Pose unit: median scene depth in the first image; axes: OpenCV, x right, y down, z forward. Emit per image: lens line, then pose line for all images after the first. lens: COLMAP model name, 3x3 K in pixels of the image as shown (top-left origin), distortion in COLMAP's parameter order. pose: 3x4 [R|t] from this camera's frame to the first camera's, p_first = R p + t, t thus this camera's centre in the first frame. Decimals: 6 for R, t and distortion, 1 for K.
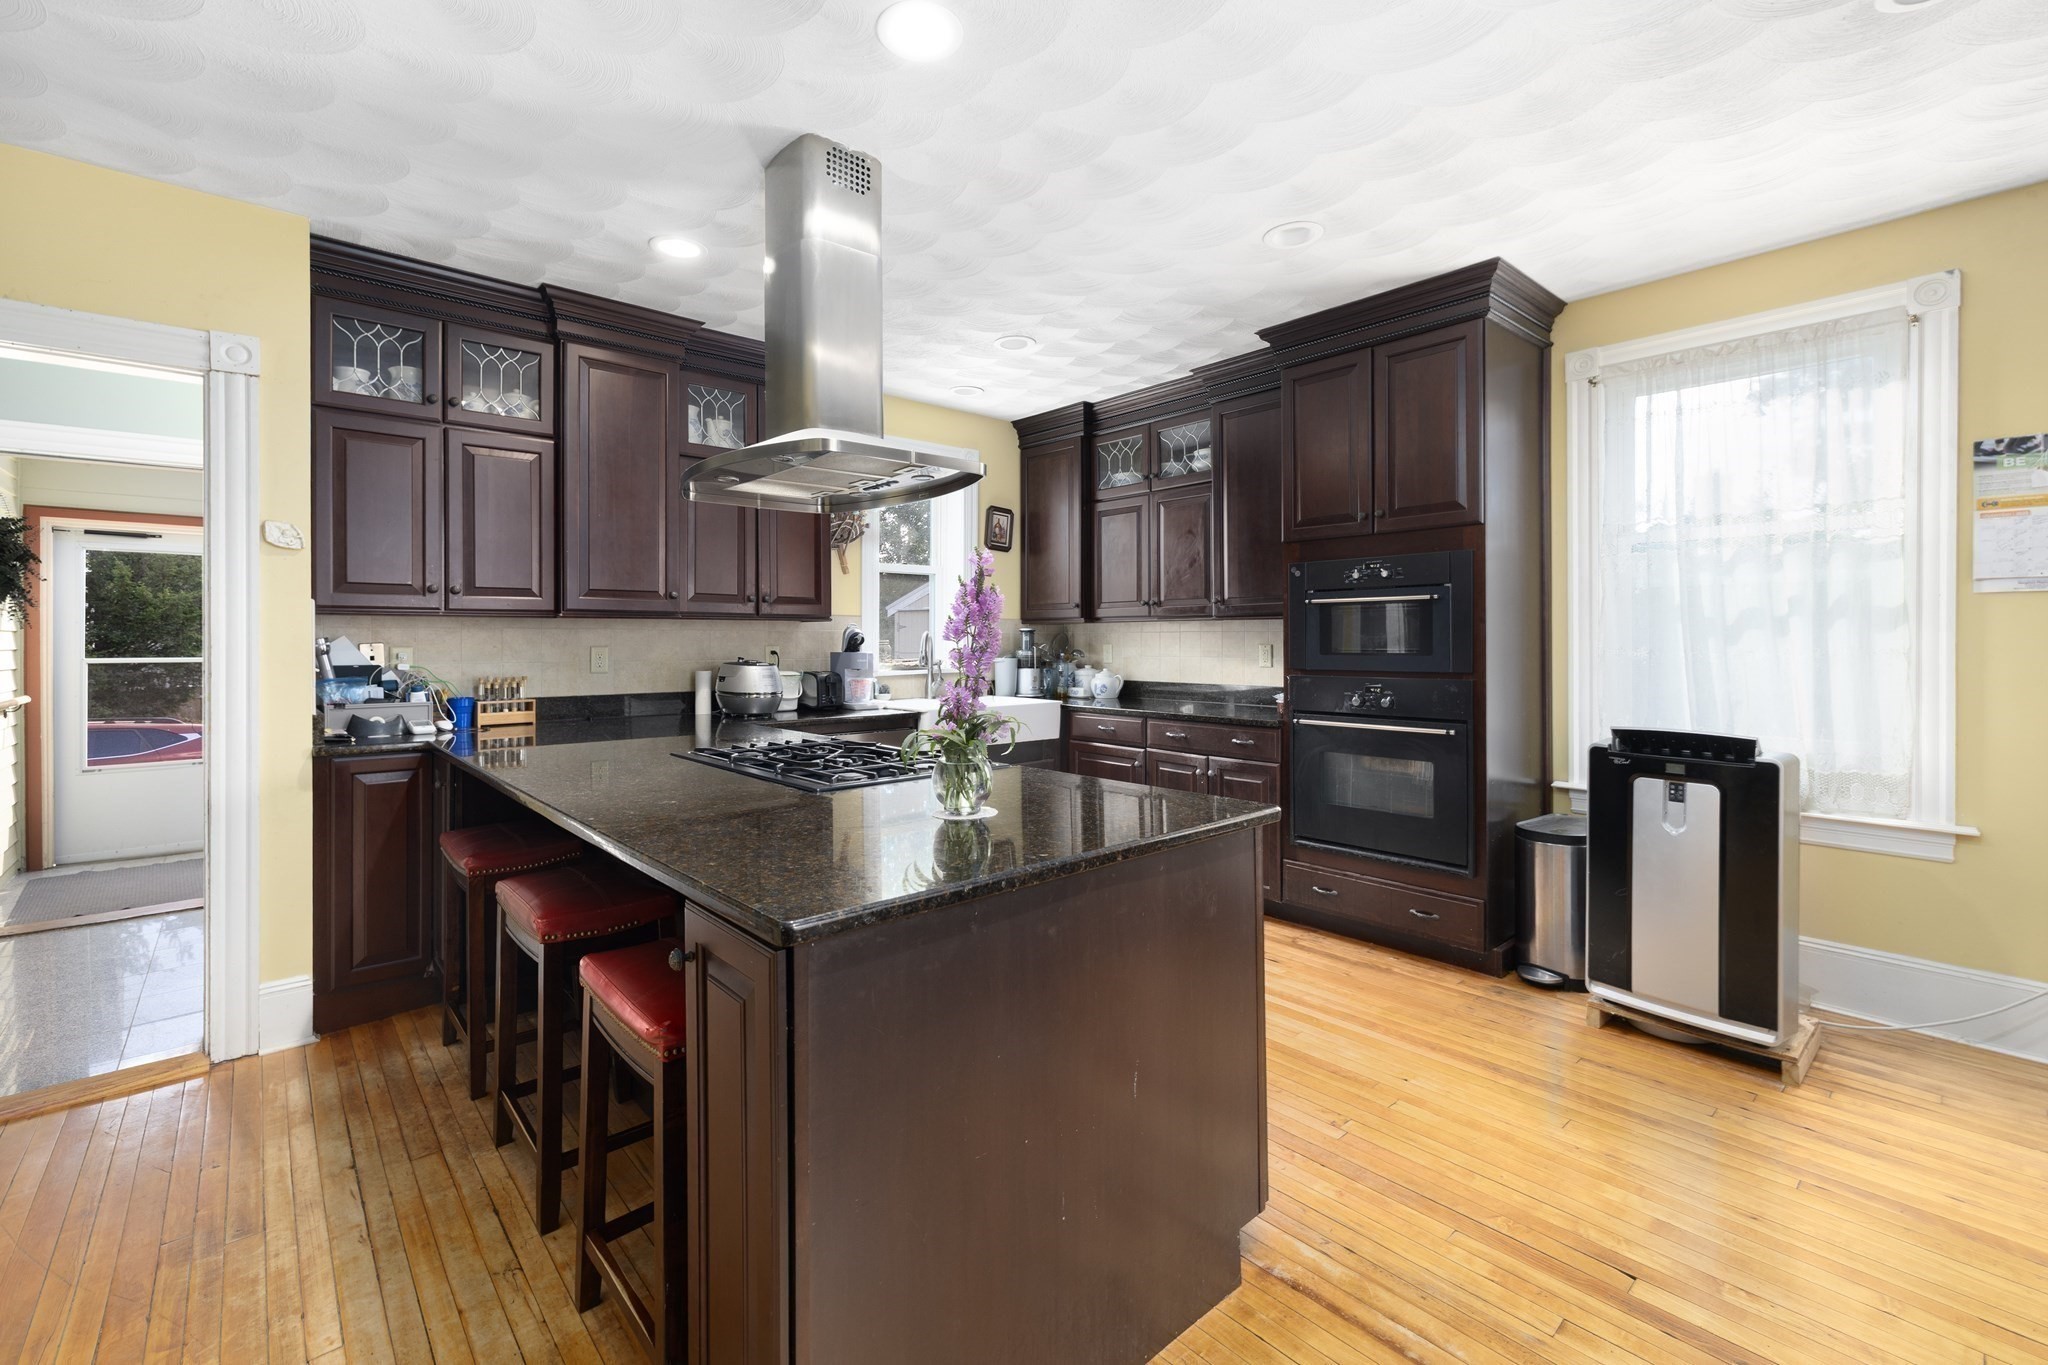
lens RADIAL K [[881.4, 0, 993.6], [0, 881.4, 639.2], [0, 0, 1]] dist [-0.001979, 0.000701]
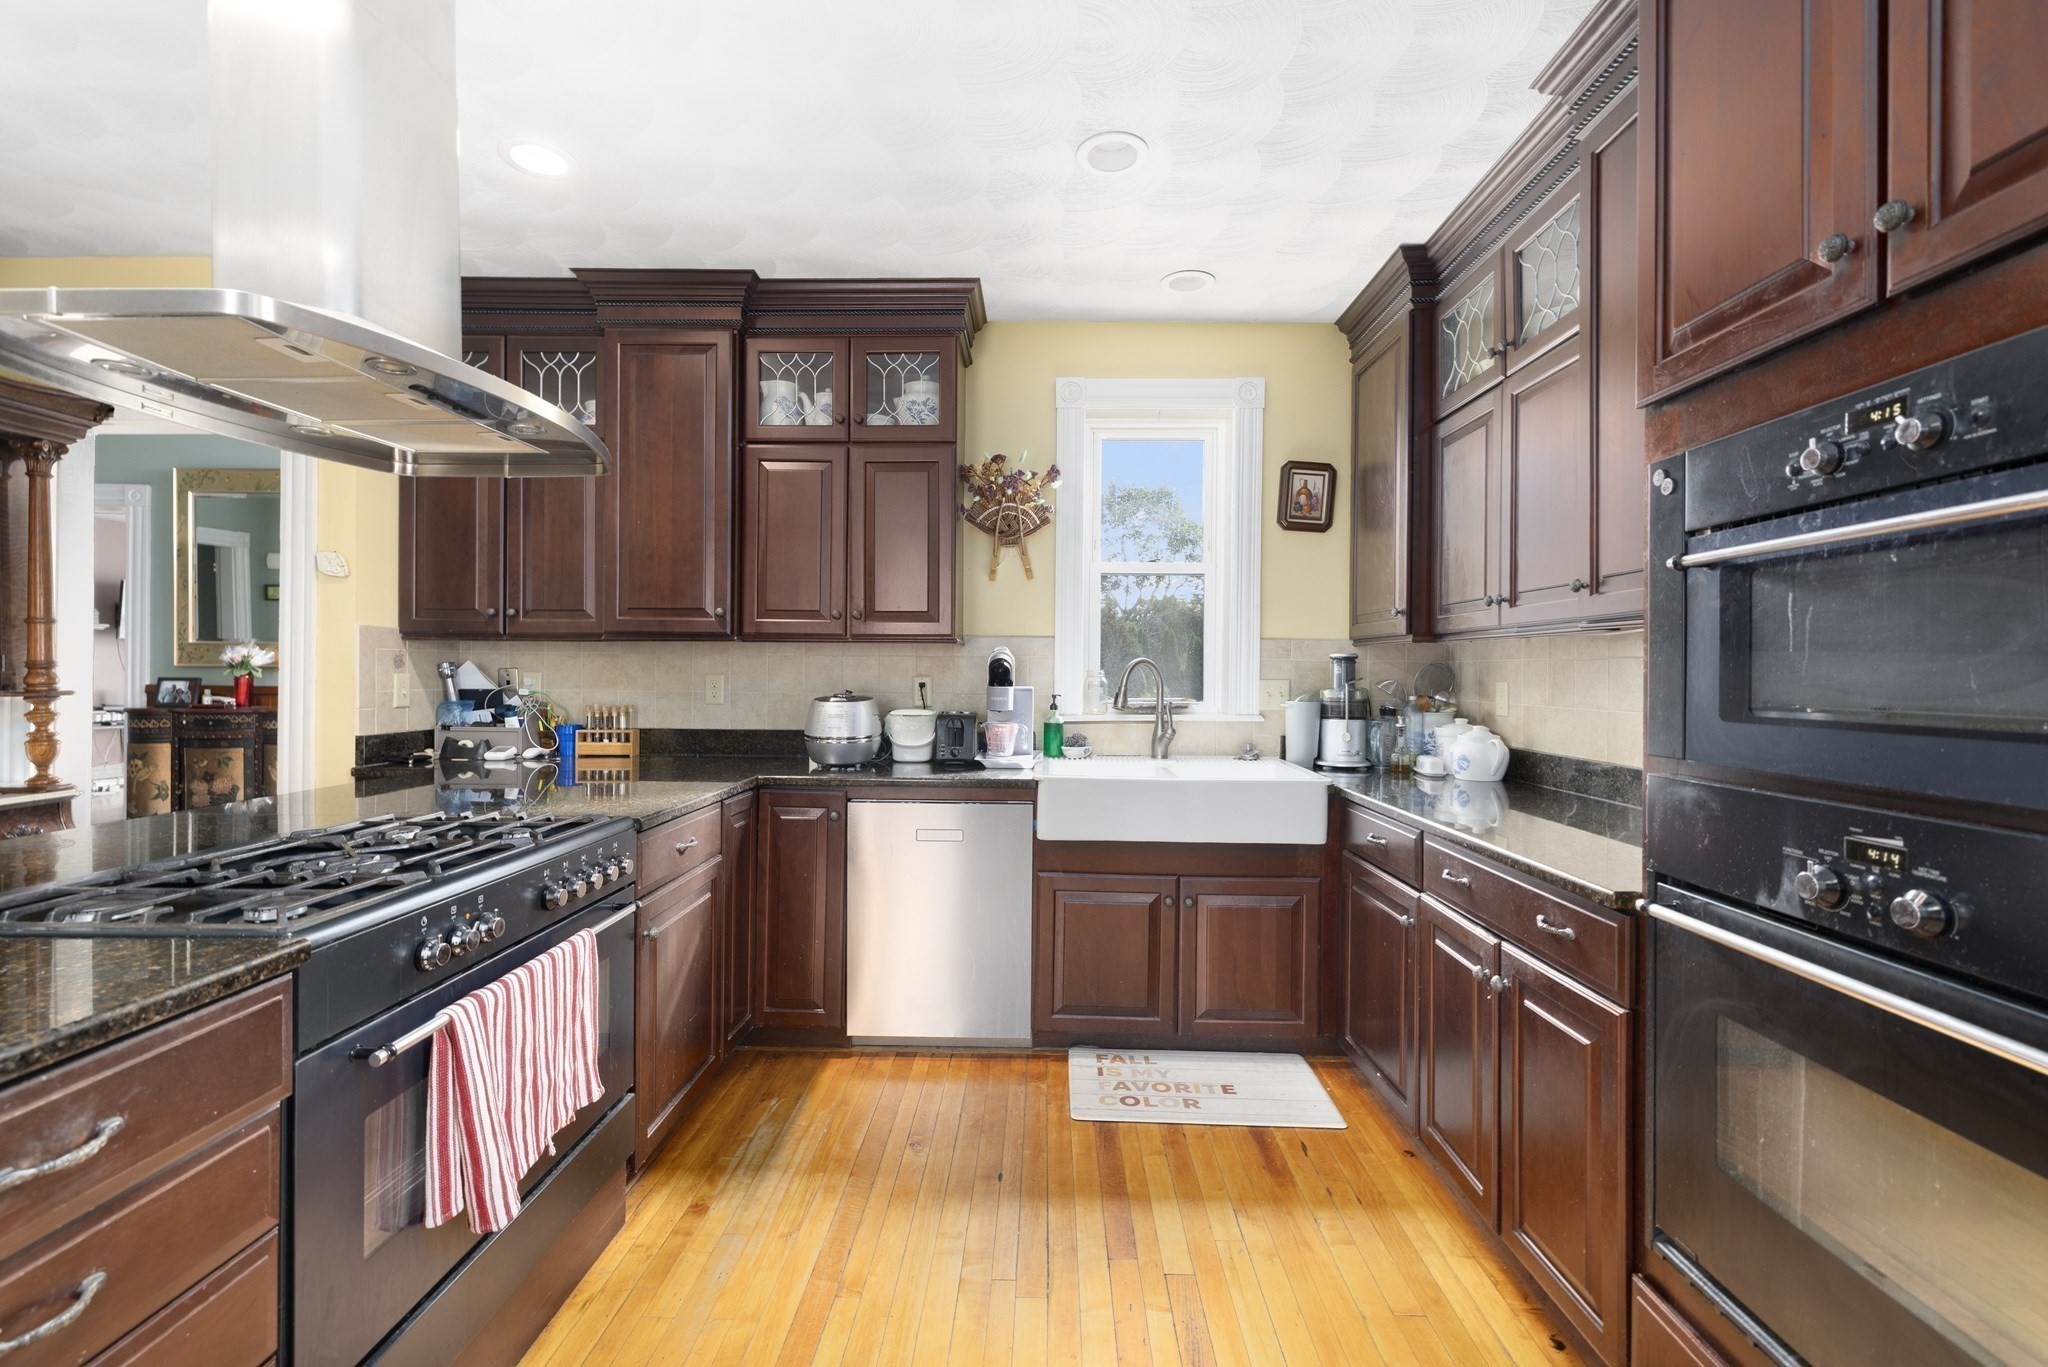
lens RADIAL K [[881.4, 0, 1039.5], [0, 881.4, 674.4], [0, 0, 1]] dist [-0.001979, 0.000701]
pose [[0.764131, 0.014179, -0.644905, 0.343589], [-0.008737, 0.999894, 0.011631, -0.004009], [0.645002, -0.003253, 0.764174, 0.500794]]
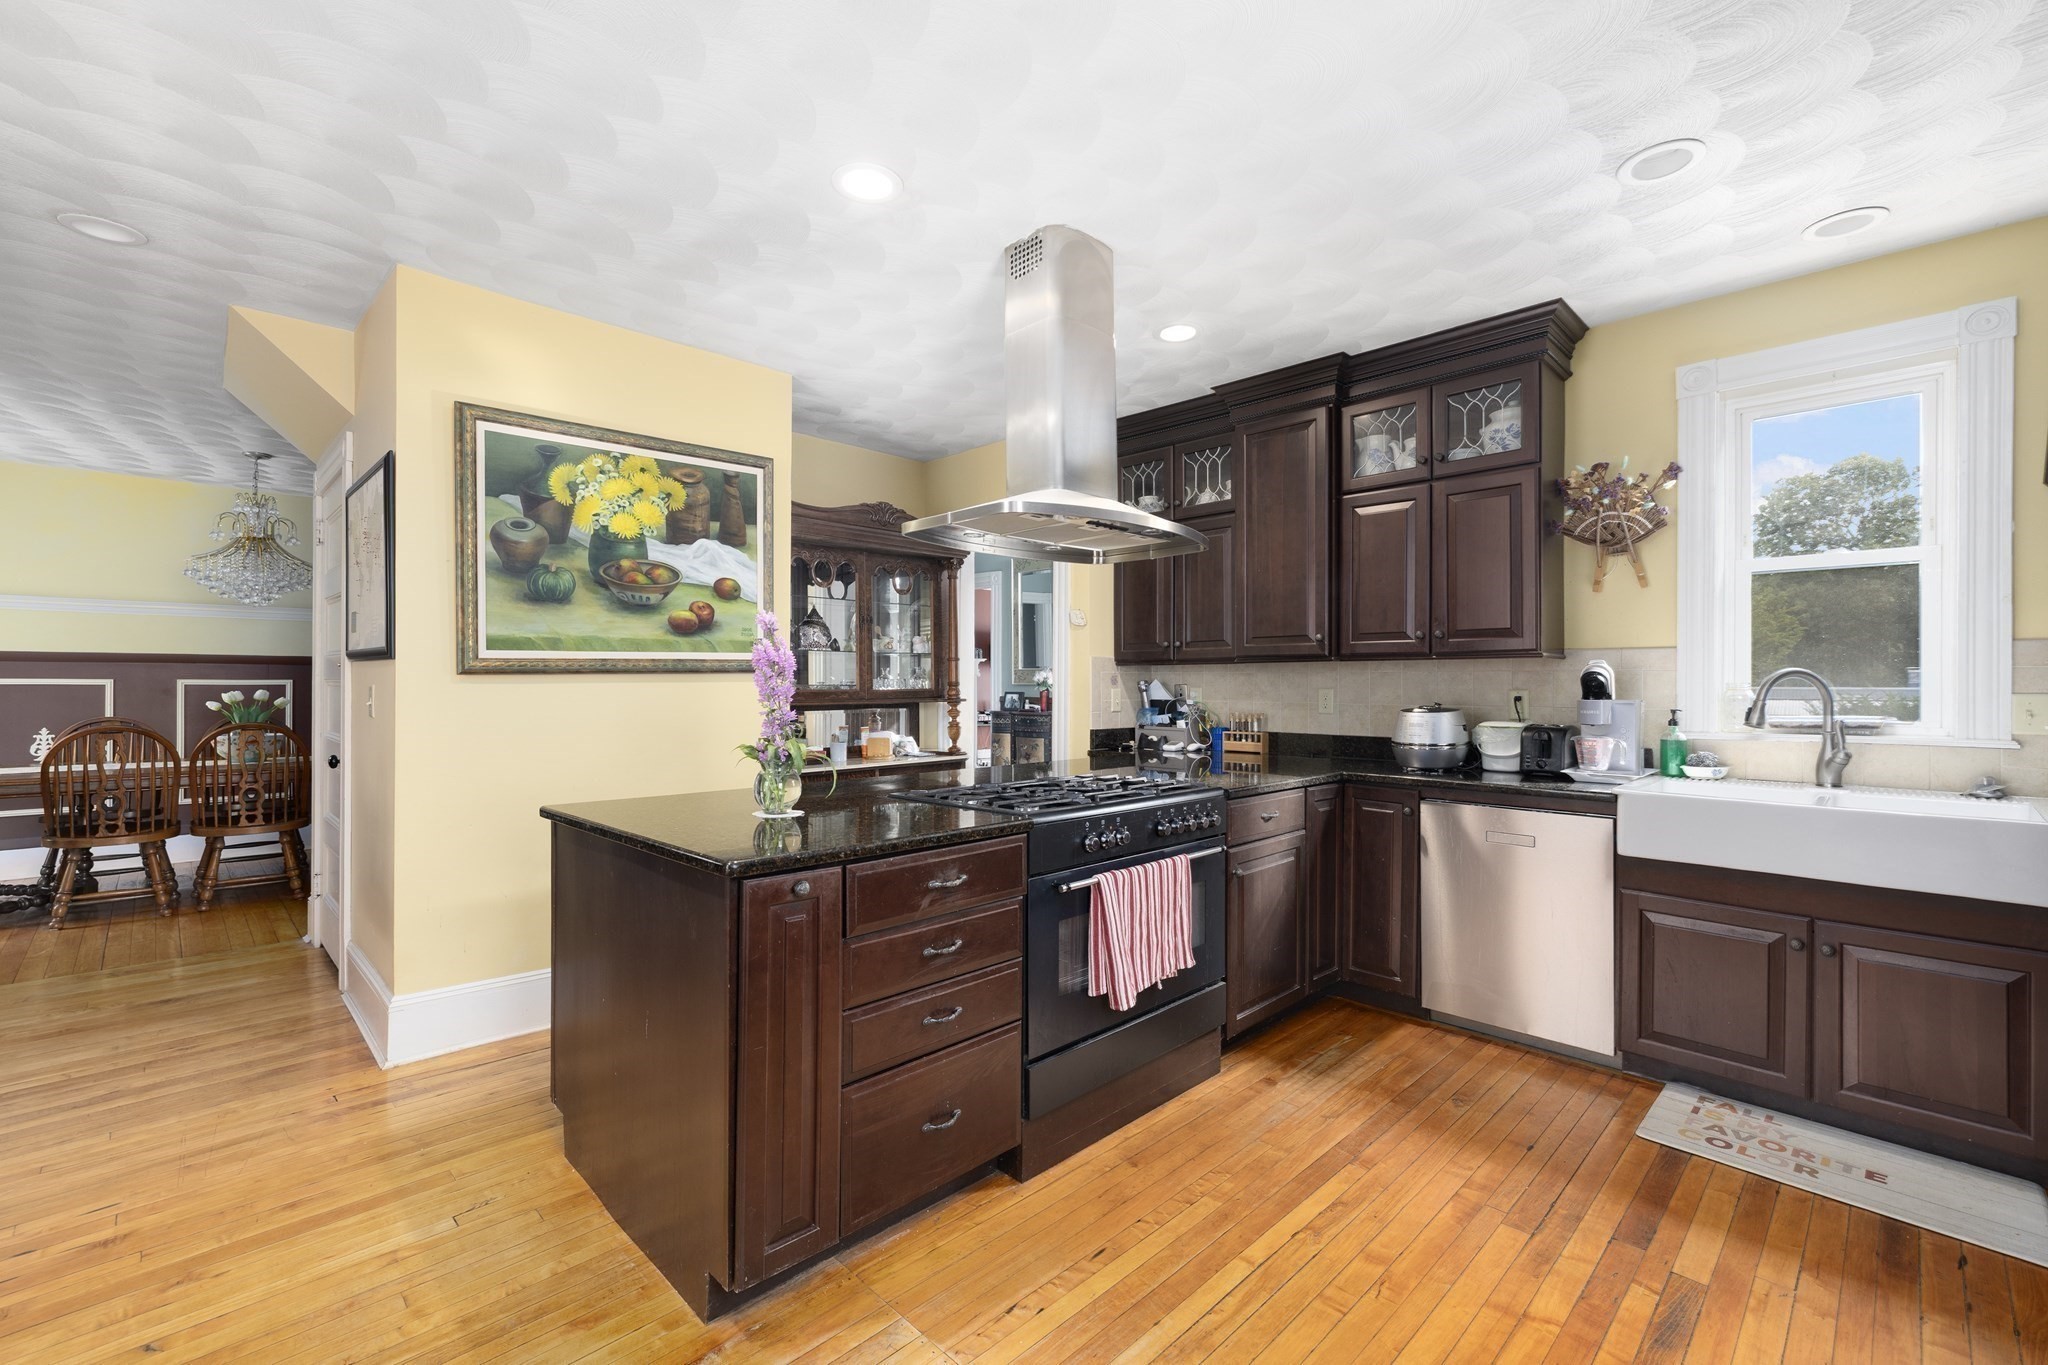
lens RADIAL K [[881.4, 0, 1014.2], [0, 881.4, 690.2], [0, 0, 1]] dist [-0.001979, 0.000701]
pose [[0.082774, 0.013414, -0.996478, 0.531650], [0.003106, 0.999901, 0.013718, -0.004593], [0.996563, -0.004231, 0.082725, 0.505655]]
